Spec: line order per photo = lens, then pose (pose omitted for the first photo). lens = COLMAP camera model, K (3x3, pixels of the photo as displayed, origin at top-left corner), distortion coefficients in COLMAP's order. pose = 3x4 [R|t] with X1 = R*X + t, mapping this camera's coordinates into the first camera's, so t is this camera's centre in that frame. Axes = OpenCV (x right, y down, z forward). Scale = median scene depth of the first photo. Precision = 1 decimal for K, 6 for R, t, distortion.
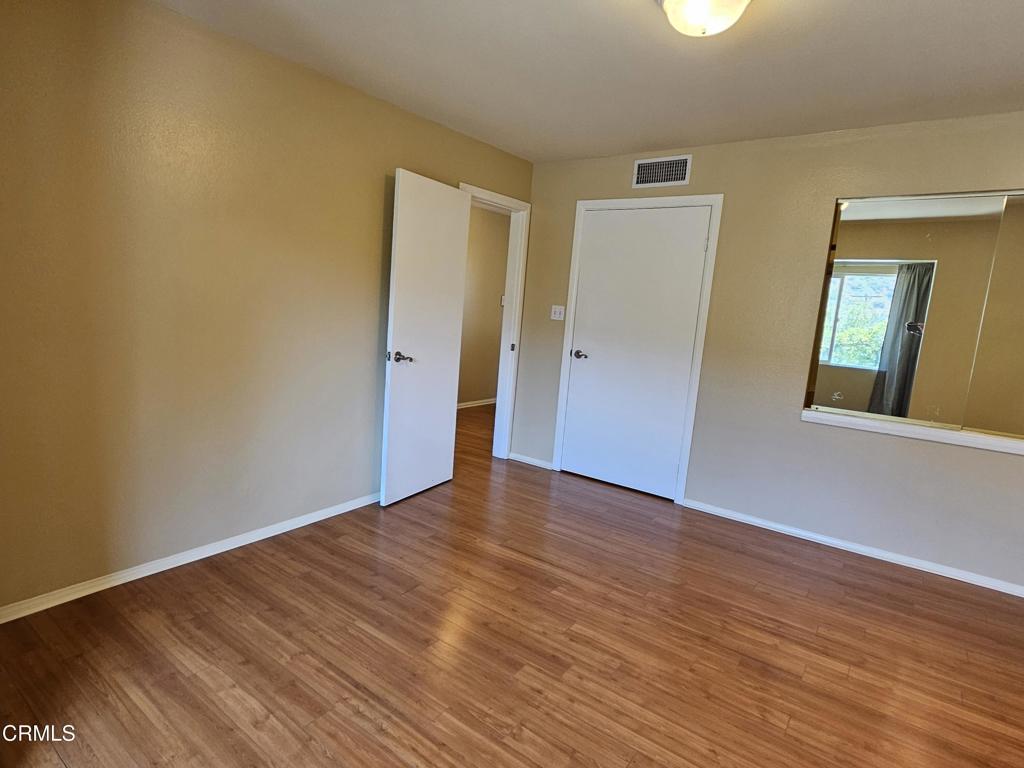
lens RADIAL K [[557.4, 0, 509.5], [0, 557.4, 384.6], [0, 0, 1]] dist [-0.003438, 0.001289]
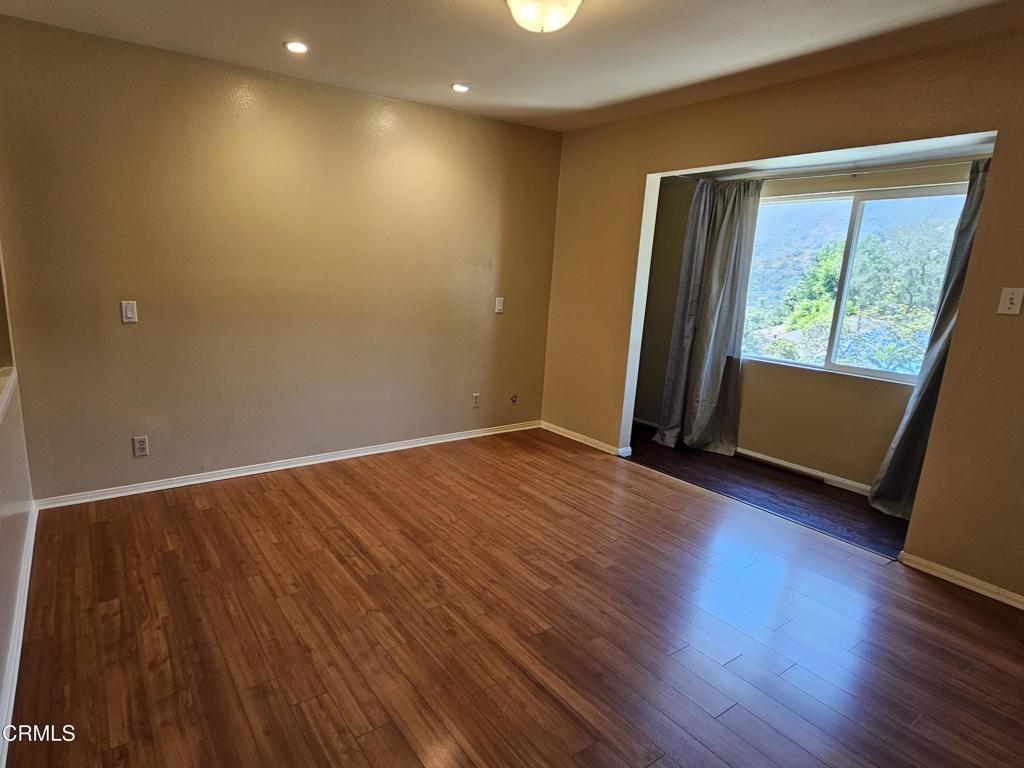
lens RADIAL K [[557.4, 0, 511.8], [0, 557.4, 384.8], [0, 0, 1]] dist [-0.003438, 0.001289]
pose [[-0.952193, -0.157335, 0.261868, -0.031463], [-0.054633, 0.931062, 0.360746, -0.272325], [-0.300573, 0.329194, -0.895147, 1.821492]]
